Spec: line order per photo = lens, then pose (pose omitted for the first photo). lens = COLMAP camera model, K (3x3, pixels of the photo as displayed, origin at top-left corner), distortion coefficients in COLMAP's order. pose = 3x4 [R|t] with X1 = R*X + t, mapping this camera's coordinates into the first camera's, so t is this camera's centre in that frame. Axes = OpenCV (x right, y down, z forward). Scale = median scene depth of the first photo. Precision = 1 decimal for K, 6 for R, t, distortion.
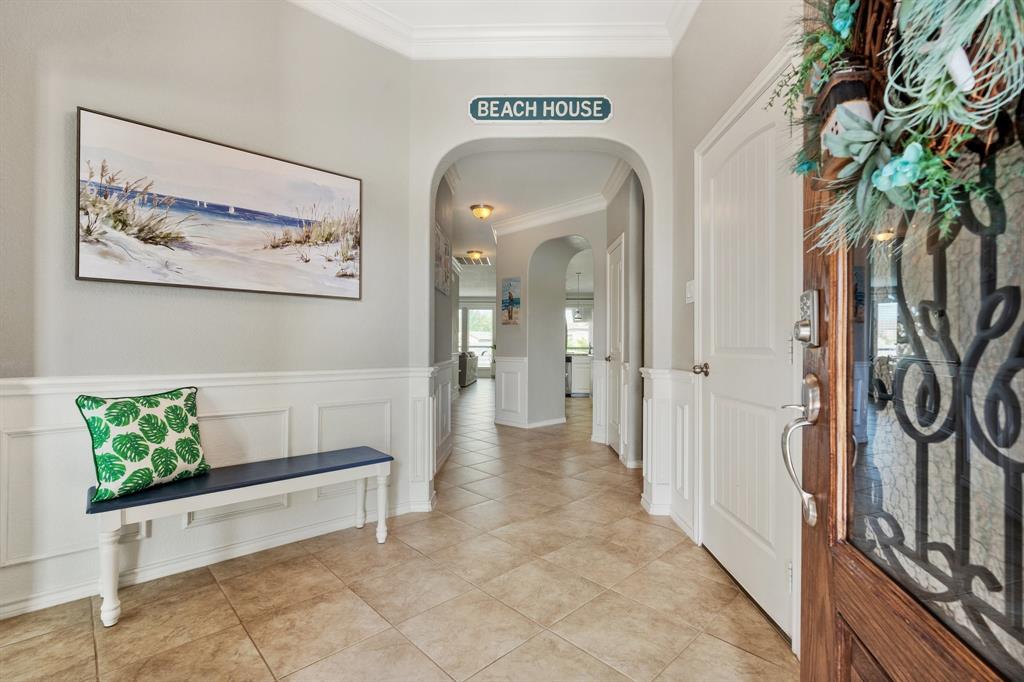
lens RADIAL K [[464.5, 0, 506.9], [0, 464.5, 343.9], [0, 0, 1]] dist [-0.006356, 0.002166]
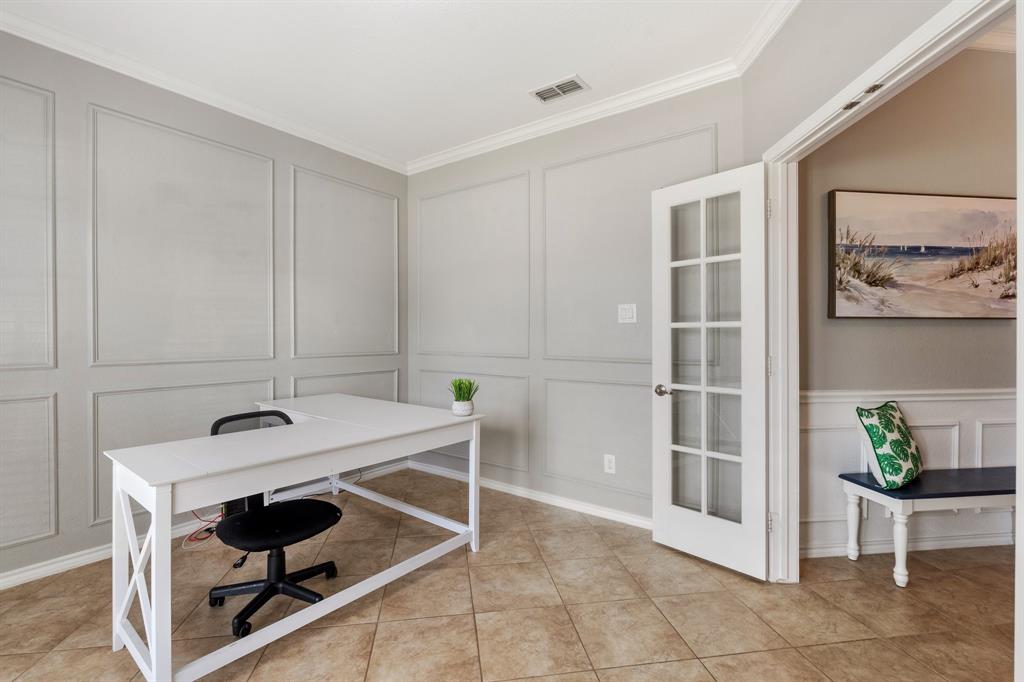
lens RADIAL K [[464.5, 0, 505.8], [0, 464.5, 338.4], [0, 0, 1]] dist [-0.006356, 0.002166]
pose [[0.825791, -0.005267, -0.563951, -0.863916], [0.009331, 0.999947, 0.004324, -0.087657], [0.563899, -0.008833, 0.825797, -0.579755]]
